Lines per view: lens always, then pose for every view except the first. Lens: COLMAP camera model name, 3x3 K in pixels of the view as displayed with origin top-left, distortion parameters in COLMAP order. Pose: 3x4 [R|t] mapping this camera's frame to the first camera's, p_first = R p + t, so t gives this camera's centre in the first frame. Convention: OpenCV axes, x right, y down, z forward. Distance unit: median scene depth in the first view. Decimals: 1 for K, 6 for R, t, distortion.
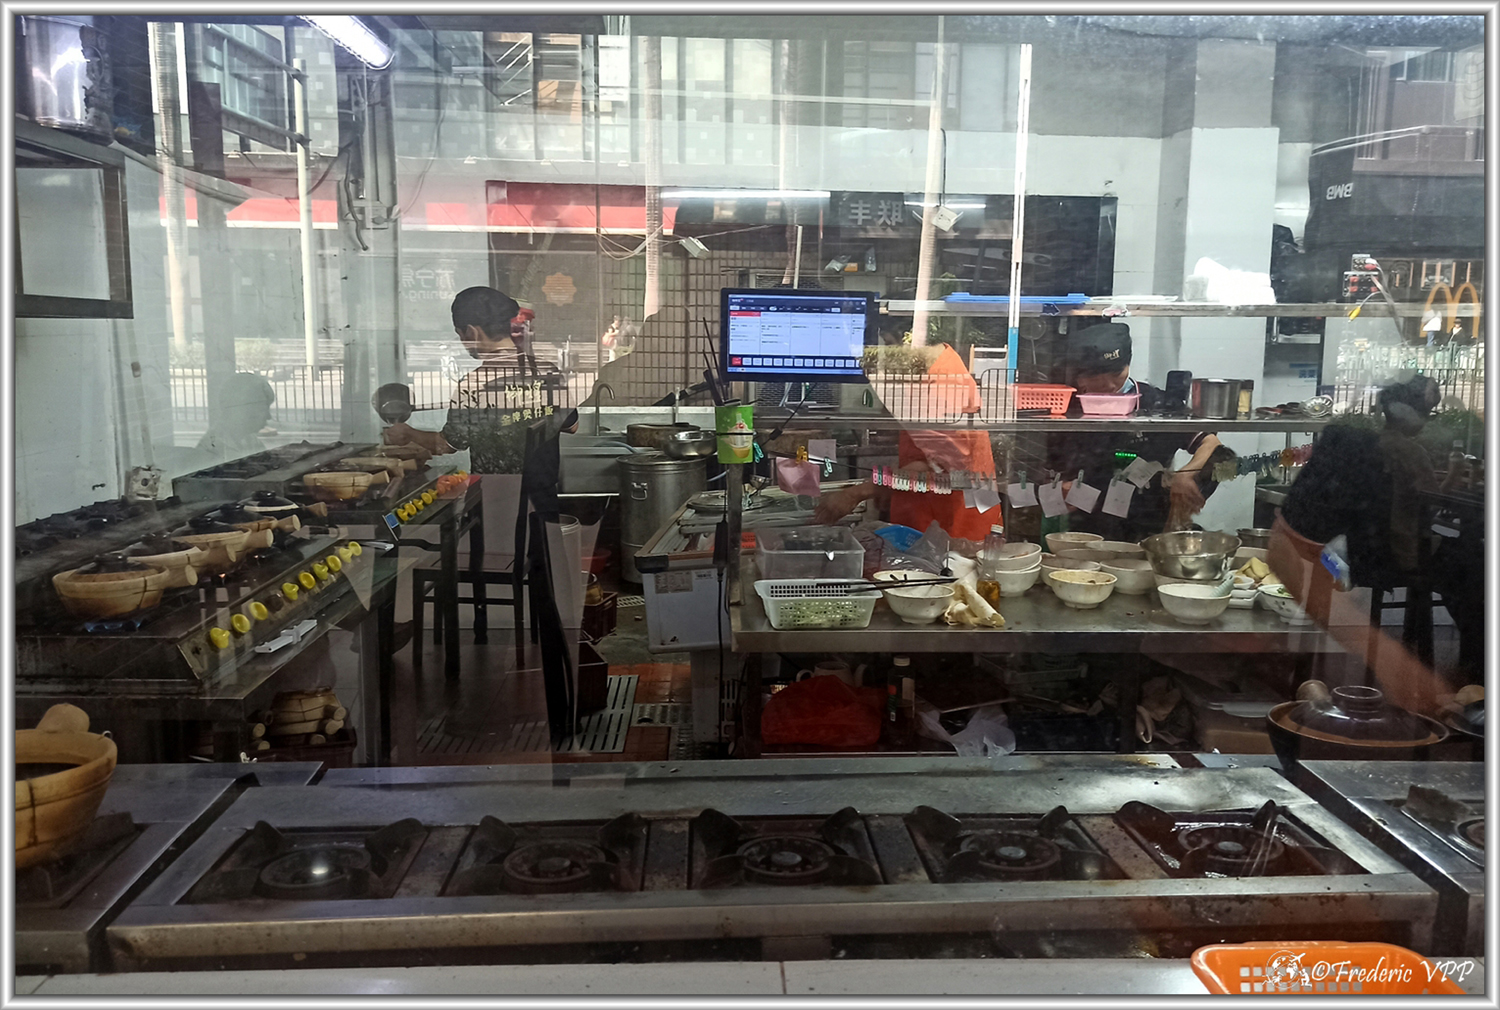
lens RADIAL K [[1456.3, 0, 750.0], [0, 1456.3, 505.0], [0, 0, 1]] dist [0.086609, -0.133588]
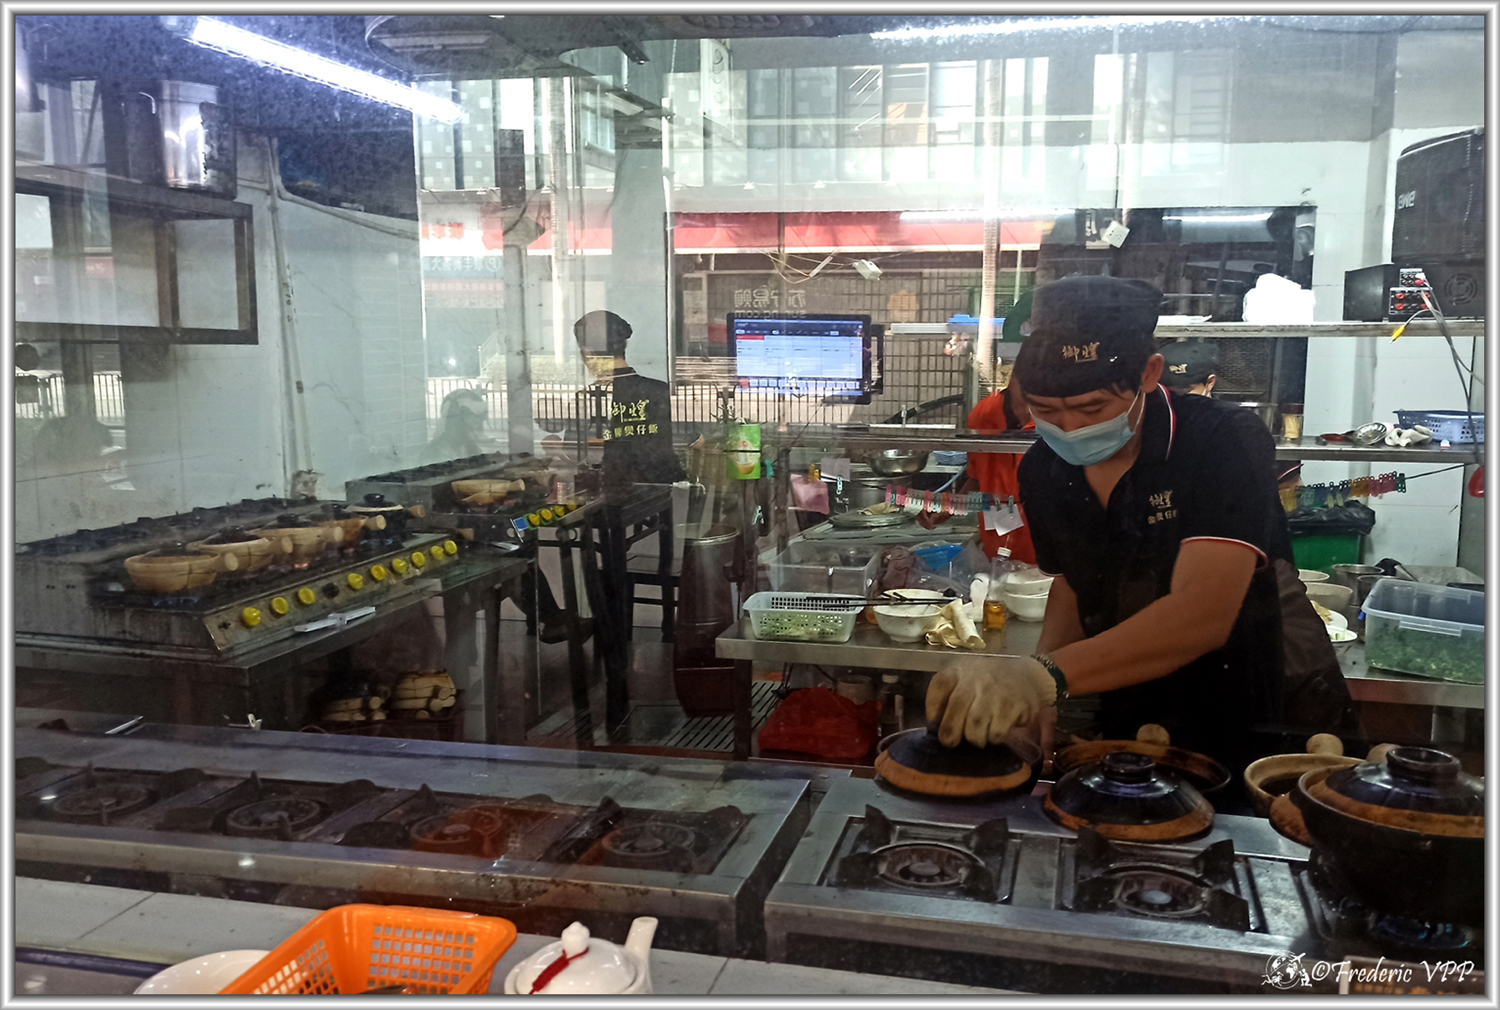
lens RADIAL K [[1456.3, 0, 750.0], [0, 1456.3, 505.0], [0, 0, 1]] dist [0.086609, -0.133588]
pose [[0.950919, 0.029513, -0.308029, 0.287438], [-0.032589, 0.999457, -0.004846, -0.004630], [0.307718, 0.014647, 0.951365, 0.000994]]
